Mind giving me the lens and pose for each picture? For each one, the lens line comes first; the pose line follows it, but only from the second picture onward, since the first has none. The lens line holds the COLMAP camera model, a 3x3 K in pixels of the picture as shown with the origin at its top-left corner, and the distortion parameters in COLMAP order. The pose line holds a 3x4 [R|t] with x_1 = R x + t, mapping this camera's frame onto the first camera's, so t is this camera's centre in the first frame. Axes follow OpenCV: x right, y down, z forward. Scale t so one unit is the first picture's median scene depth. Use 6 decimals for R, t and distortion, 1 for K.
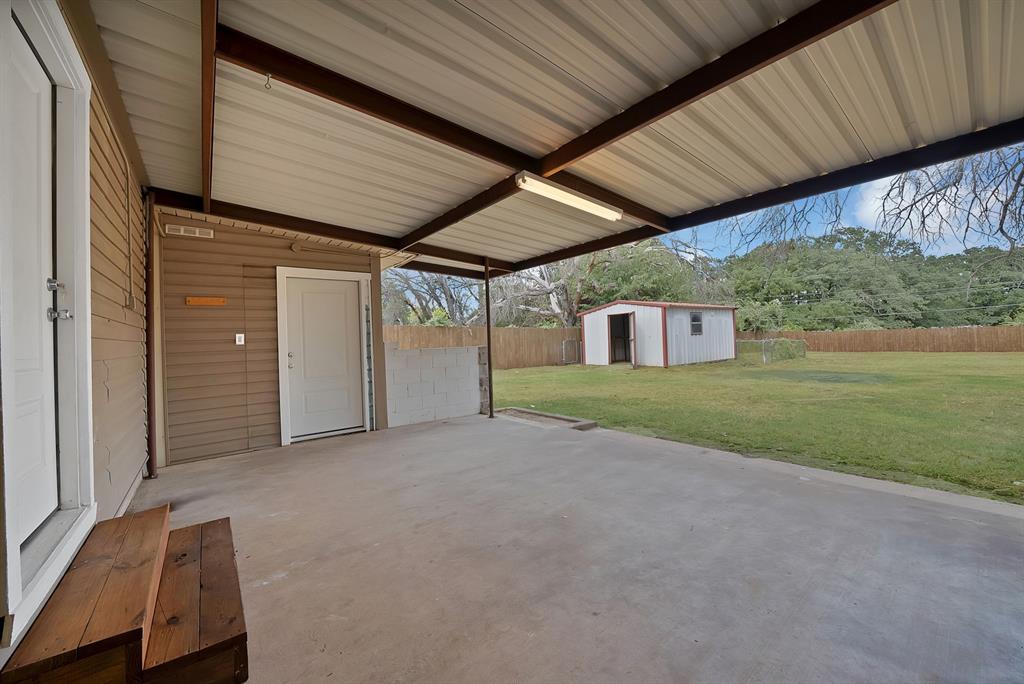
lens RADIAL K [[405.8, 0, 515.6], [0, 405.8, 329.1], [0, 0, 1]] dist [-0.011183, -0.000055]
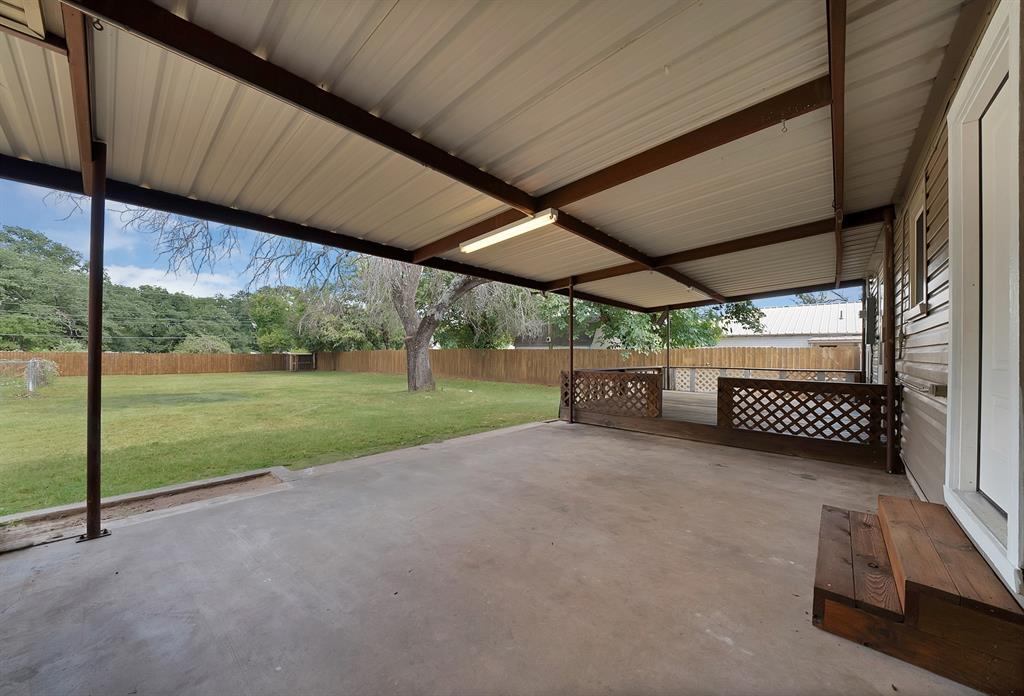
lens RADIAL K [[370.4, 0, 510.1], [0, 370.4, 362.4], [0, 0, 1]] dist [-0.013396, -0.000023]
pose [[-0.187957, 0.014758, 0.982066, -0.186912], [-0.034990, 0.999152, -0.021711, 0.013296], [-0.981554, -0.038443, -0.187282, 0.249001]]
